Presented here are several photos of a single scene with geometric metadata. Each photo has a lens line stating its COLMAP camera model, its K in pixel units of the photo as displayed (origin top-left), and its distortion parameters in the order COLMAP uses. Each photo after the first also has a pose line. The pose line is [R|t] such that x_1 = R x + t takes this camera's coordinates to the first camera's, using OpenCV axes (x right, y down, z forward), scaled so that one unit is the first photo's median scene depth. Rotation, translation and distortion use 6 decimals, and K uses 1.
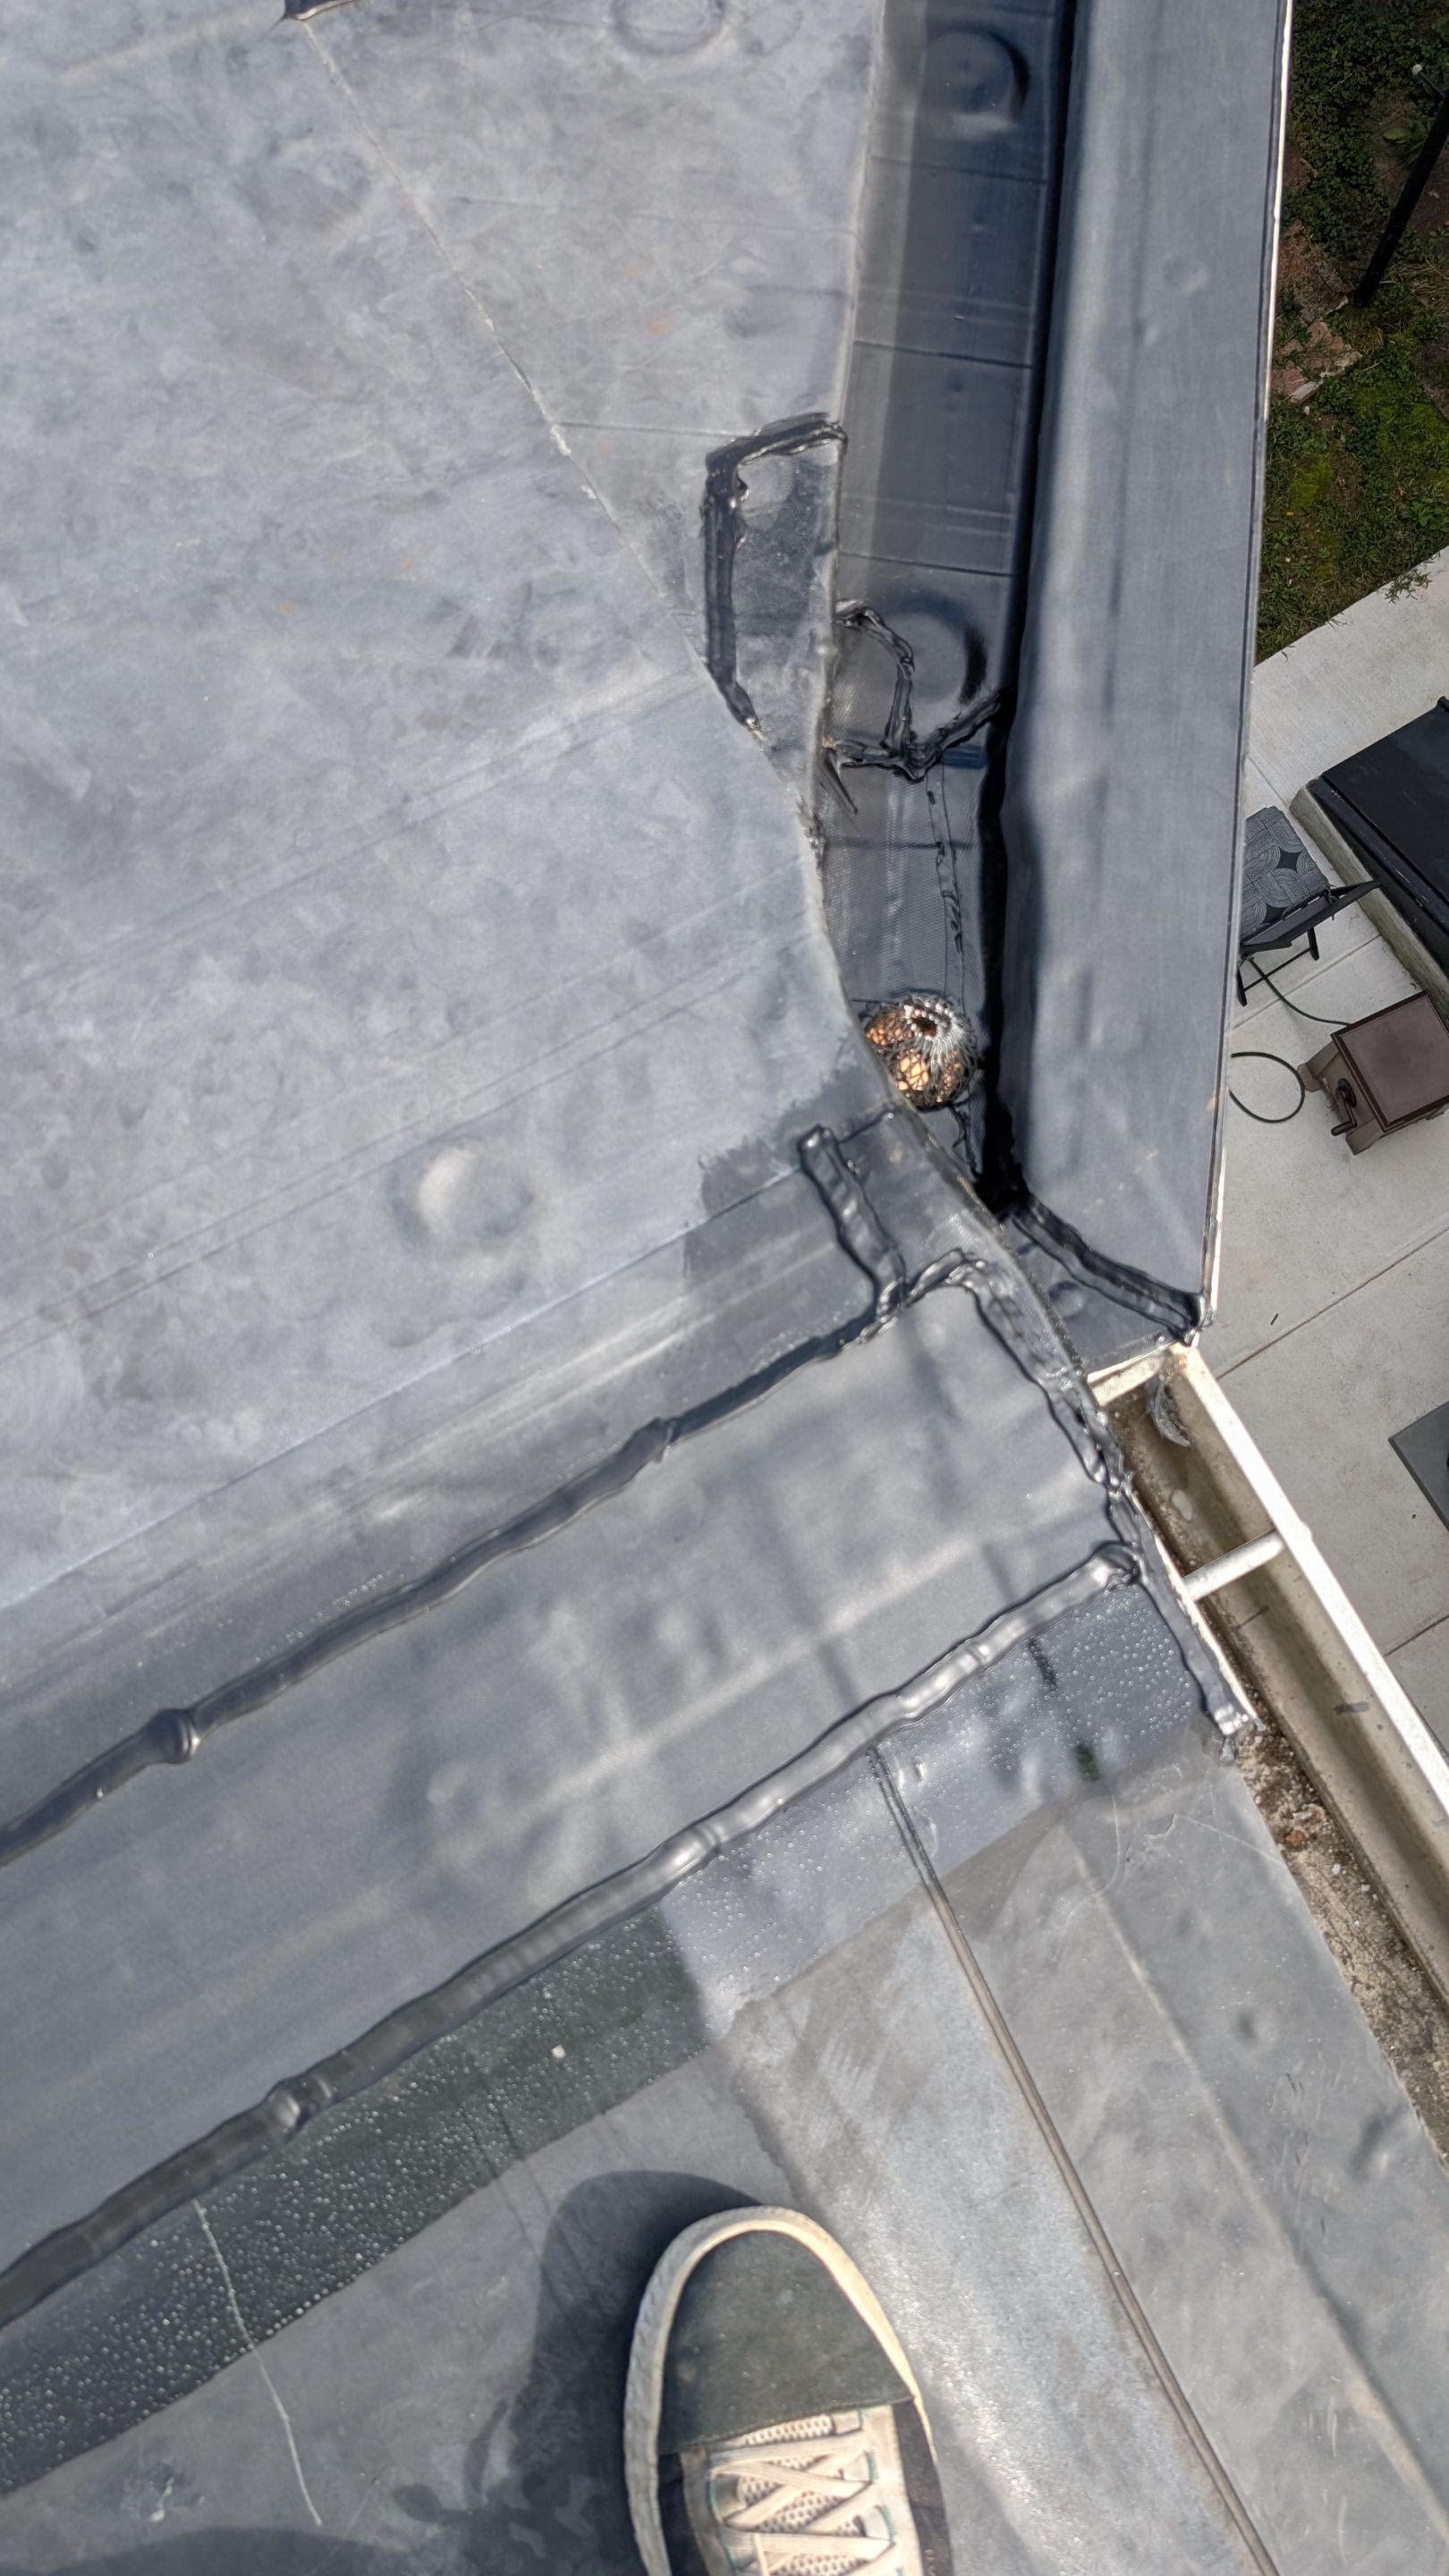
lens RADIAL K [[1867.0, 0, 718.0], [0, 1867.0, 1287.4], [0, 0, 1]] dist [0.039288, -0.039972]
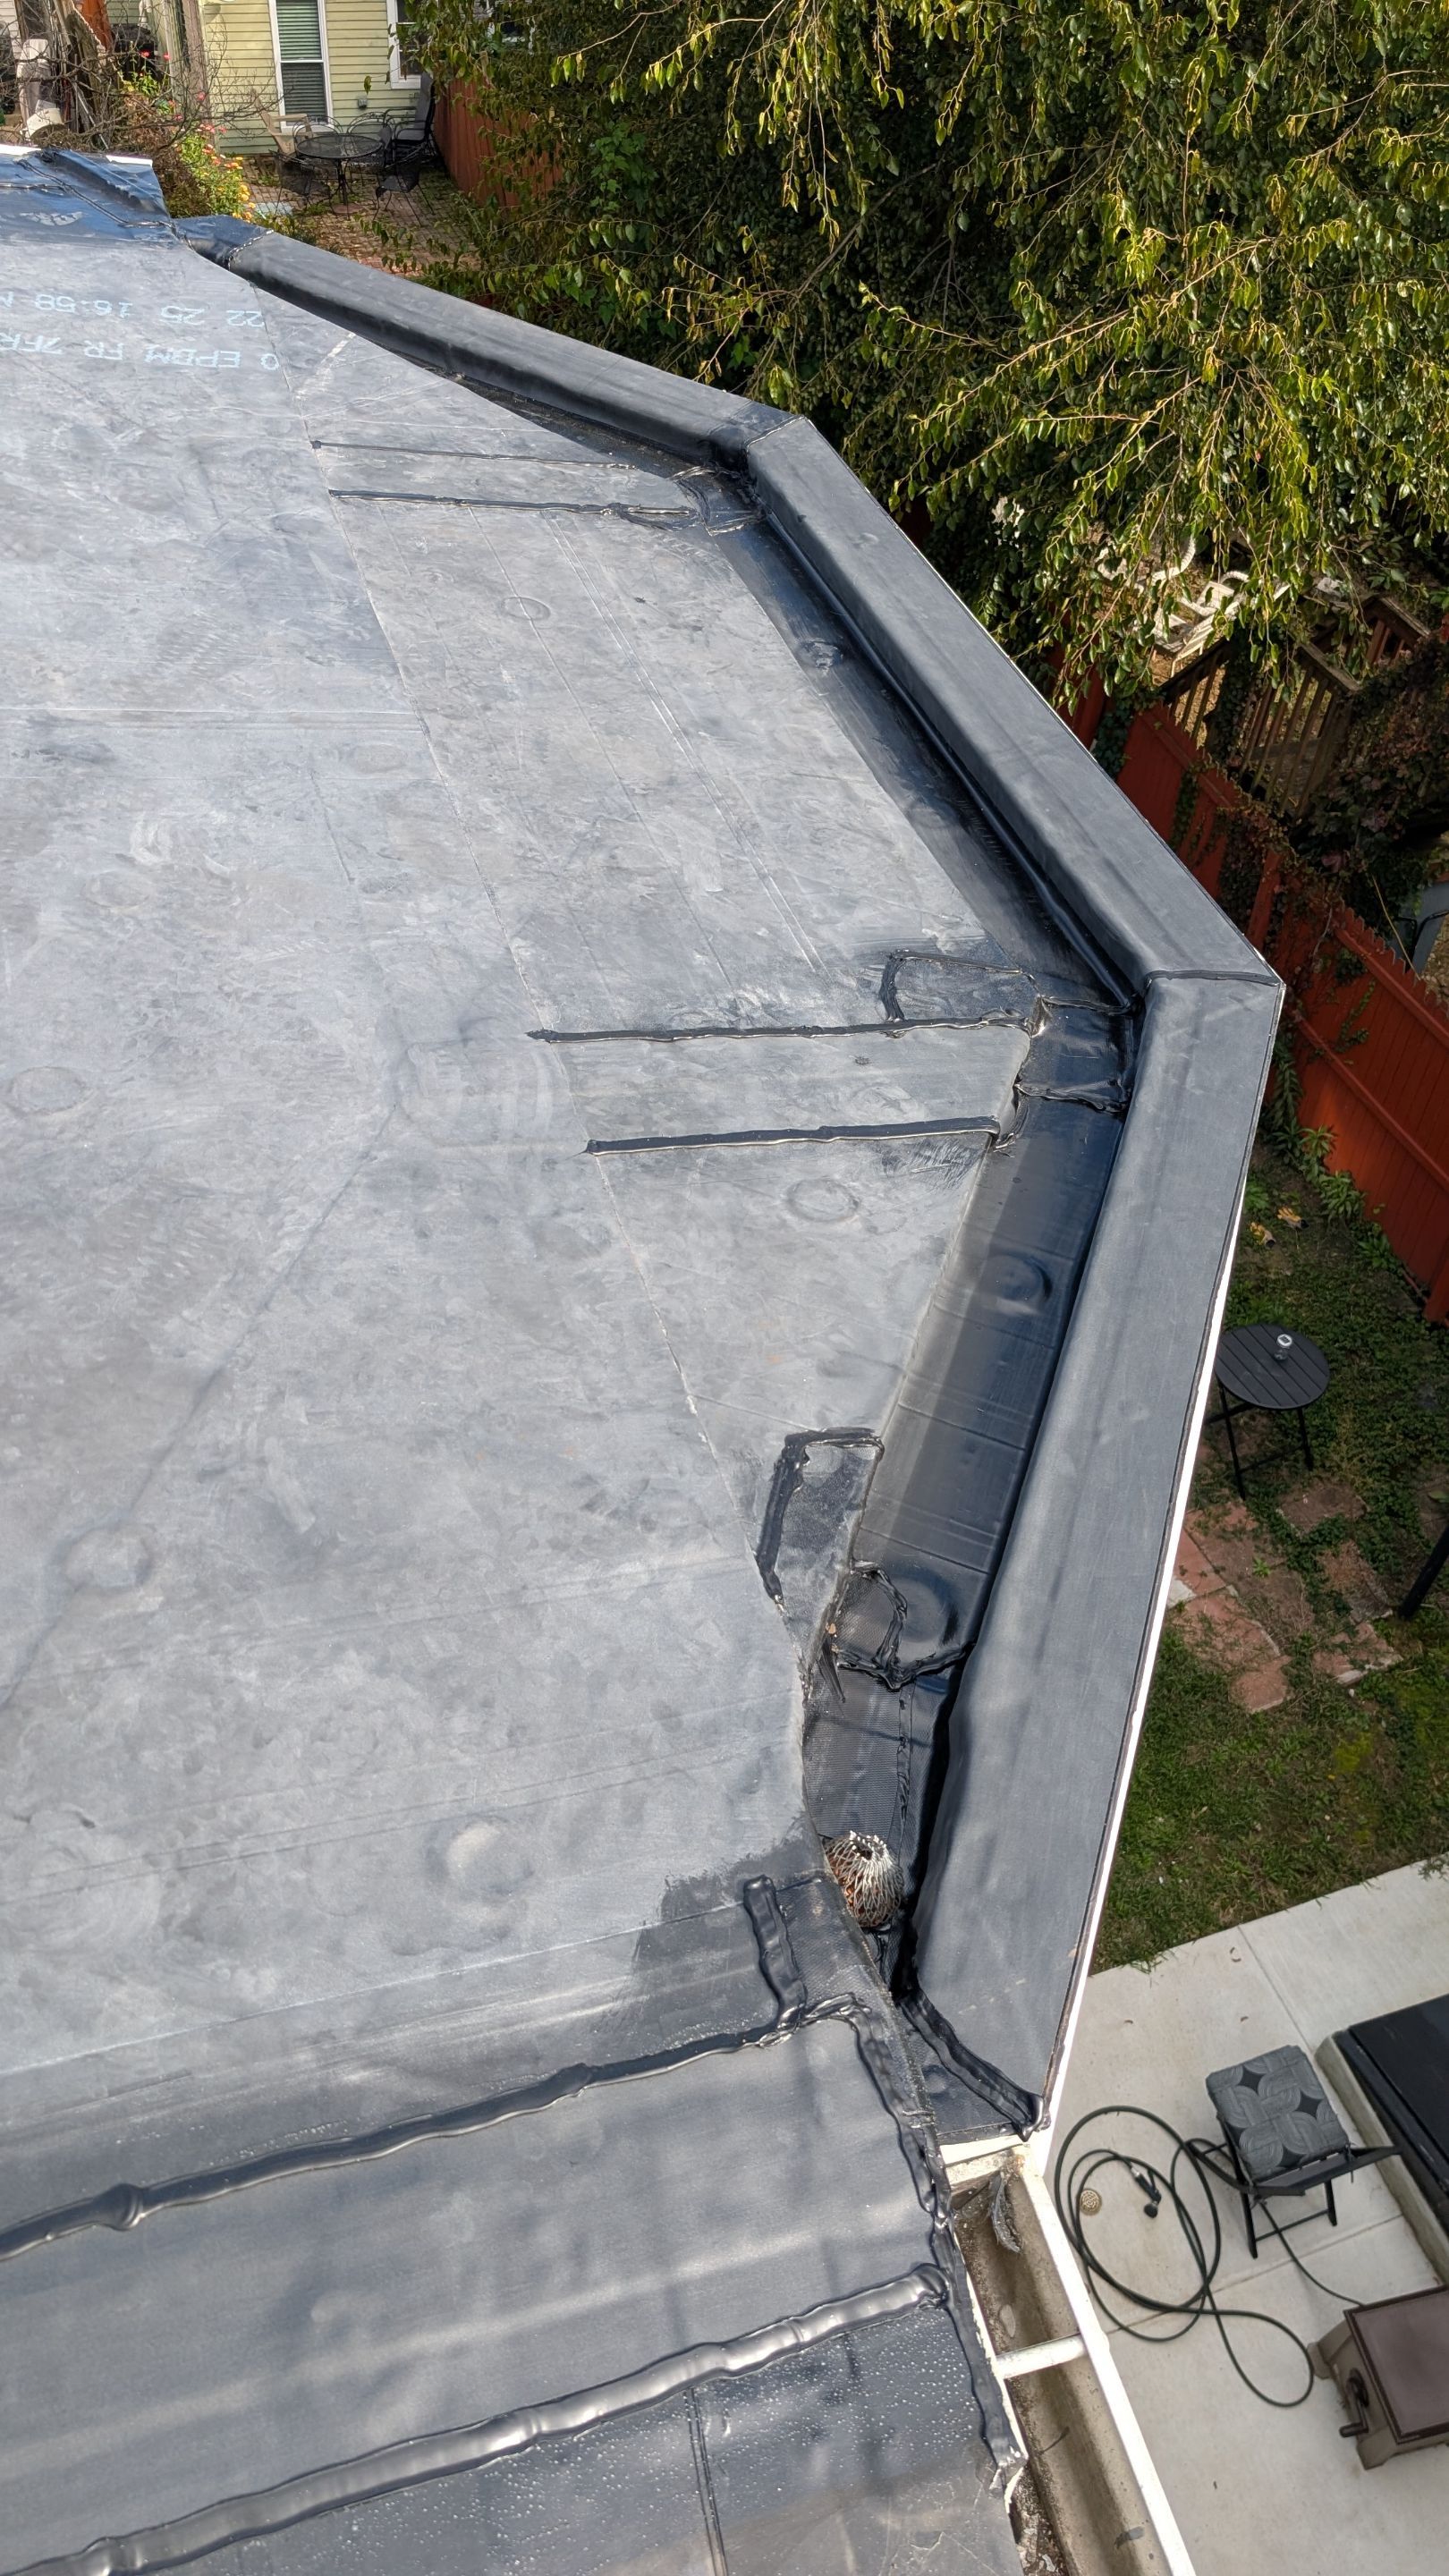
lens RADIAL K [[1867.0, 0, 718.0], [0, 1867.0, 1287.4], [0, 0, 1]] dist [0.039288, -0.039972]
pose [[0.973005, 0.211773, -0.091726, 0.053901], [-0.226987, 0.806353, -0.546143, 0.285708], [-0.041694, 0.552220, 0.832655, -0.285219]]
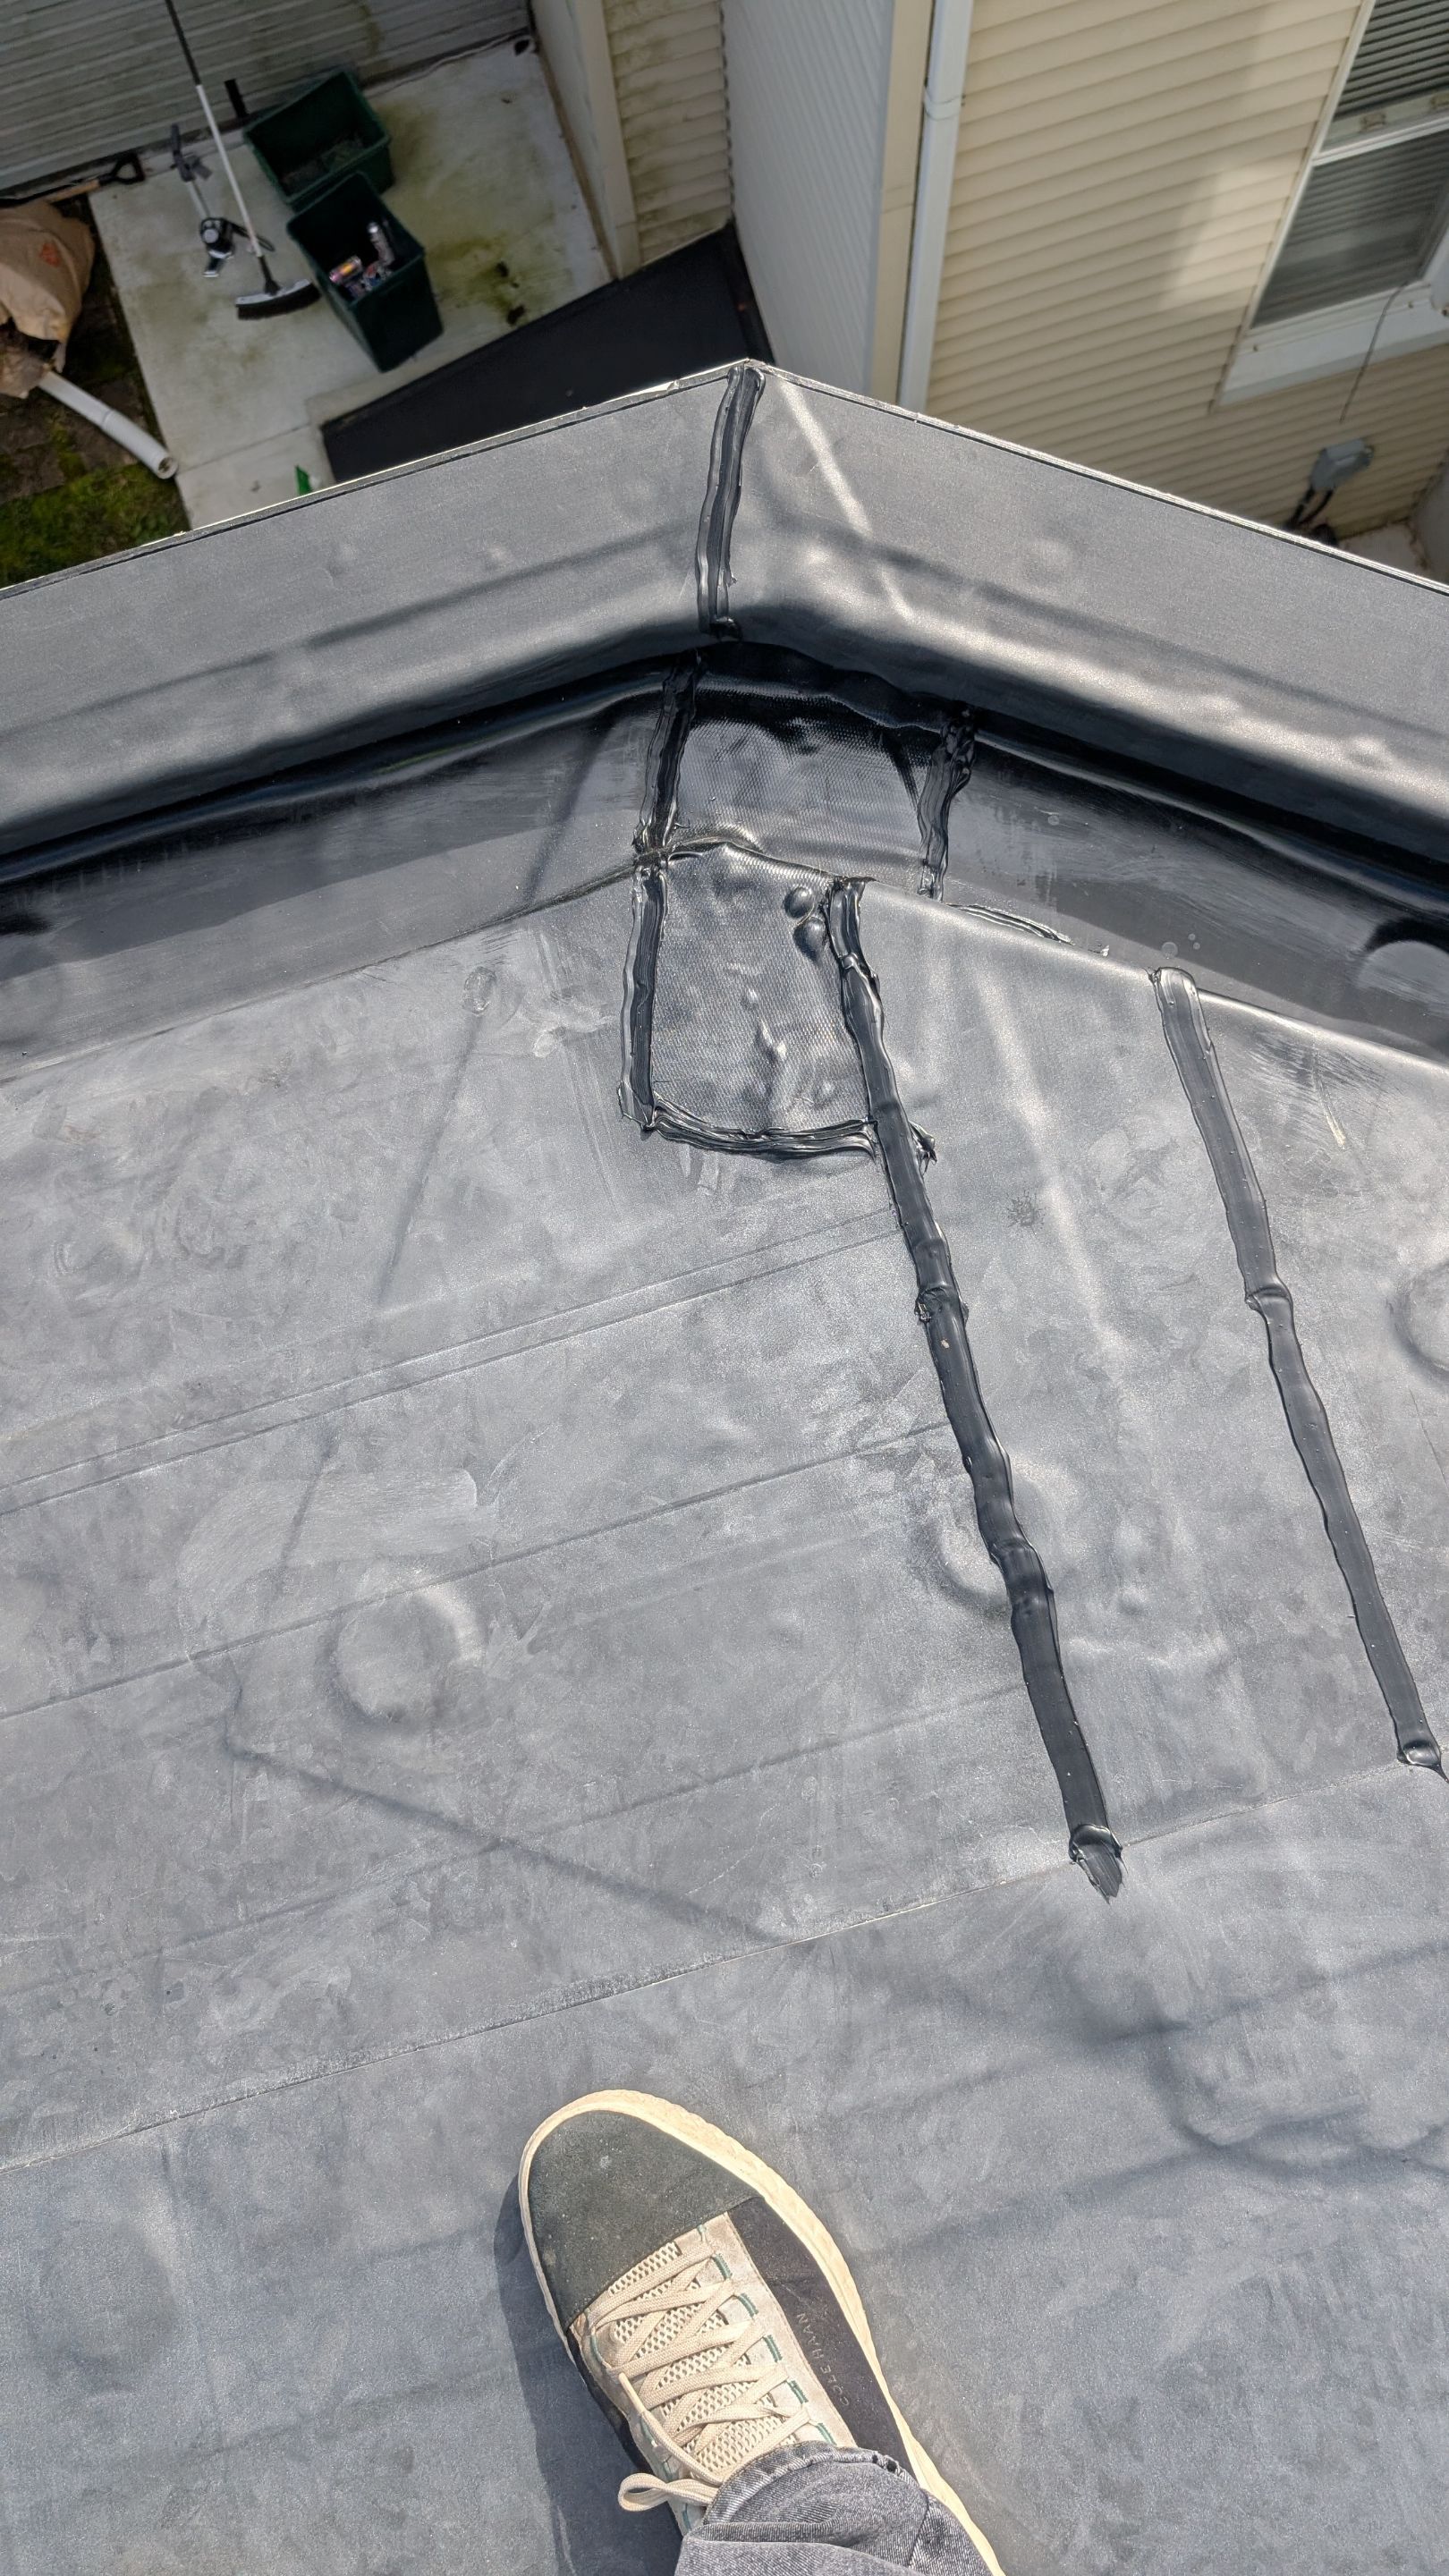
lens RADIAL K [[1867.0, 0, 718.0], [0, 1867.0, 1287.4], [0, 0, 1]] dist [0.039288, -0.039972]
pose [[0.239792, -0.967023, 0.085824, -0.182652], [0.962641, 0.248294, 0.108039, -1.193273], [-0.125785, 0.056711, 0.990435, 0.204924]]
